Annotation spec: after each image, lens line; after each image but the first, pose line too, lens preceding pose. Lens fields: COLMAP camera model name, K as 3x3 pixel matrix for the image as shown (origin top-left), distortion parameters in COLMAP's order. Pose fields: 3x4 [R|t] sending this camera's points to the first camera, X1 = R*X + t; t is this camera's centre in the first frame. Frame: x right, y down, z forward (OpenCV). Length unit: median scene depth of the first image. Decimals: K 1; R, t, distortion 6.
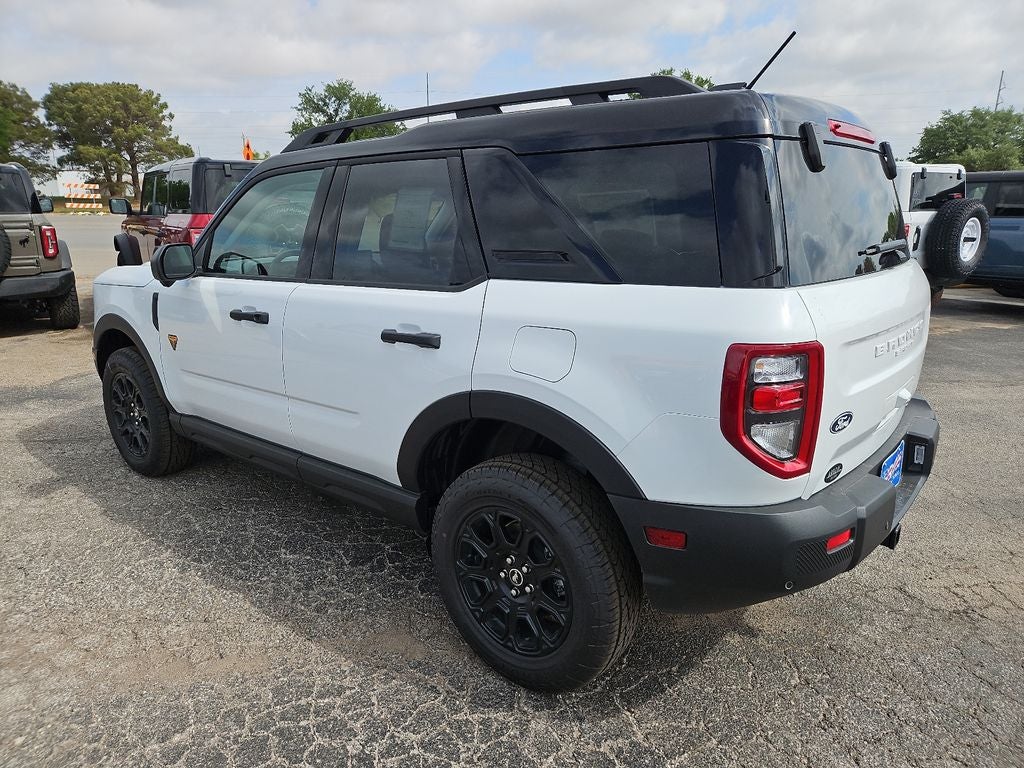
lens RADIAL K [[697.2, 0, 512.0], [0, 697.2, 384.0], [0, 0, 1]] dist [0.079652, -0.071411]
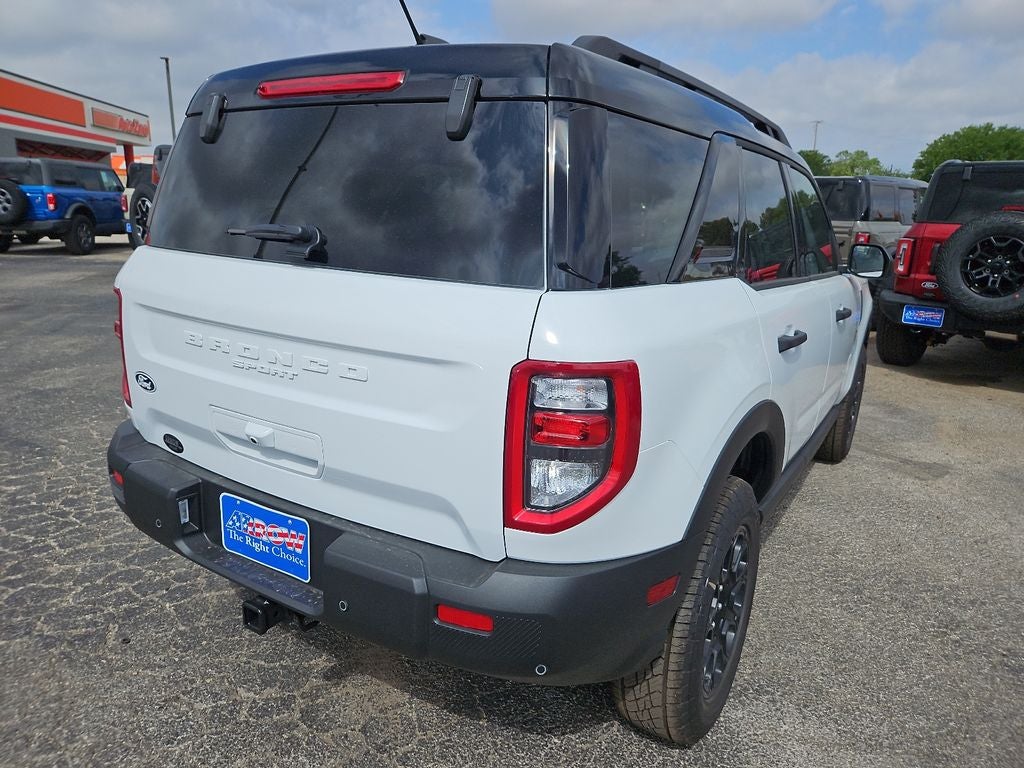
lens RADIAL K [[701.5, 0, 509.6], [0, 701.5, 371.4], [0, 0, 1]] dist [0.056870, -0.057848]
pose [[0.130449, 0.235114, -0.963174, 1.209079], [-0.276696, 0.941510, 0.192351, -0.245021], [0.952062, 0.241415, 0.187874, 1.033368]]
